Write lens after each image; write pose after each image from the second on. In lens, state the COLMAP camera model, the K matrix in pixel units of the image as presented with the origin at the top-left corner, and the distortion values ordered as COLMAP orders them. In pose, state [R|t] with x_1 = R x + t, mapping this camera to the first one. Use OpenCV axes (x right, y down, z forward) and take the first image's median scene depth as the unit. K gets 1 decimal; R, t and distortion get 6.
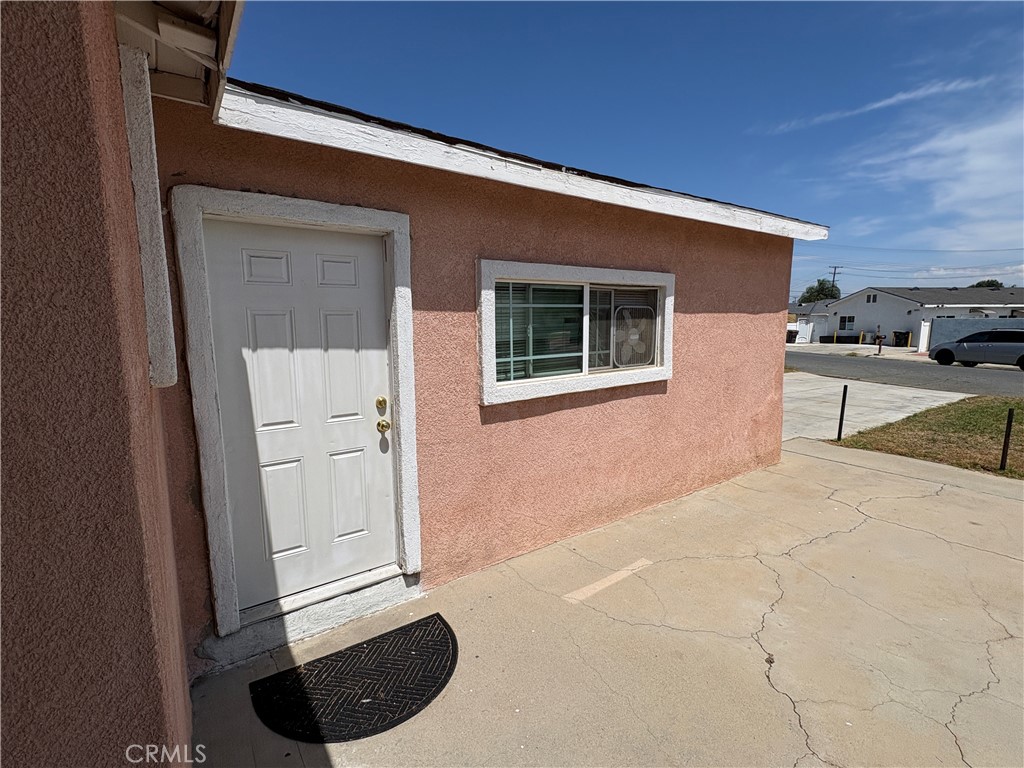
lens RADIAL K [[475.4, 0, 515.0], [0, 475.4, 378.0], [0, 0, 1]] dist [-0.002033, -0.001101]
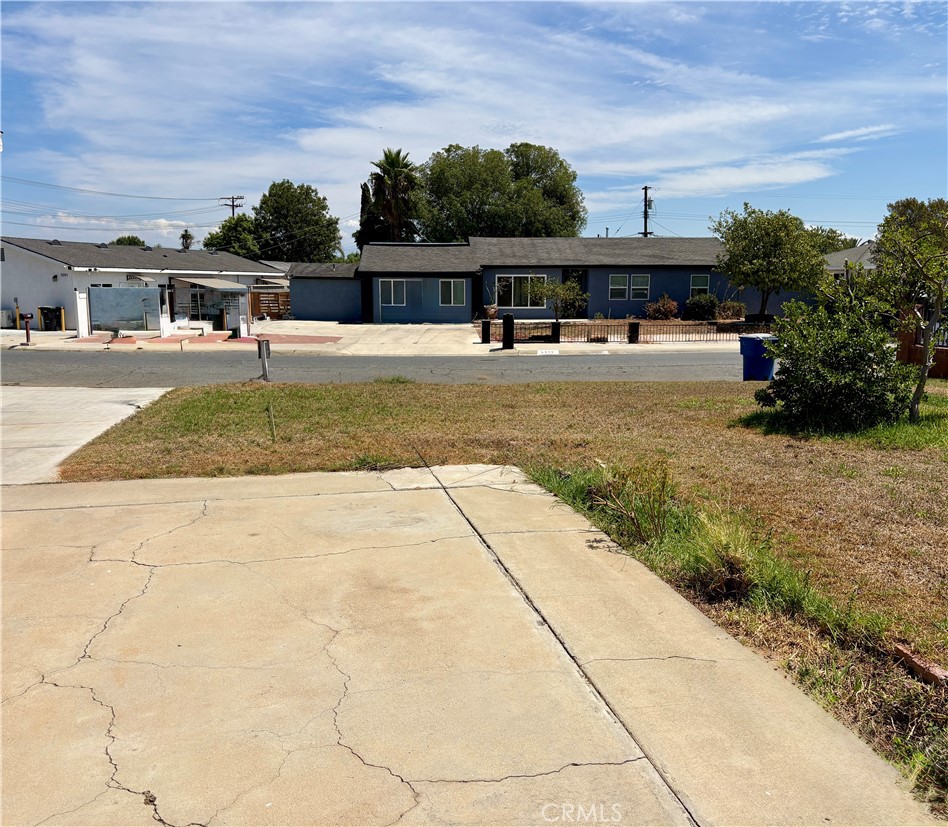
lens RADIAL K [[828.8, 0, 474.8], [0, 828.8, 416.5], [0, 0, 1]] dist [0.038026, -0.004560]
pose [[0.397258, -0.136828, 0.907449, -0.097501], [0.111460, 0.988696, 0.100284, 0.001694], [-0.910913, 0.061305, 0.408018, 0.030967]]
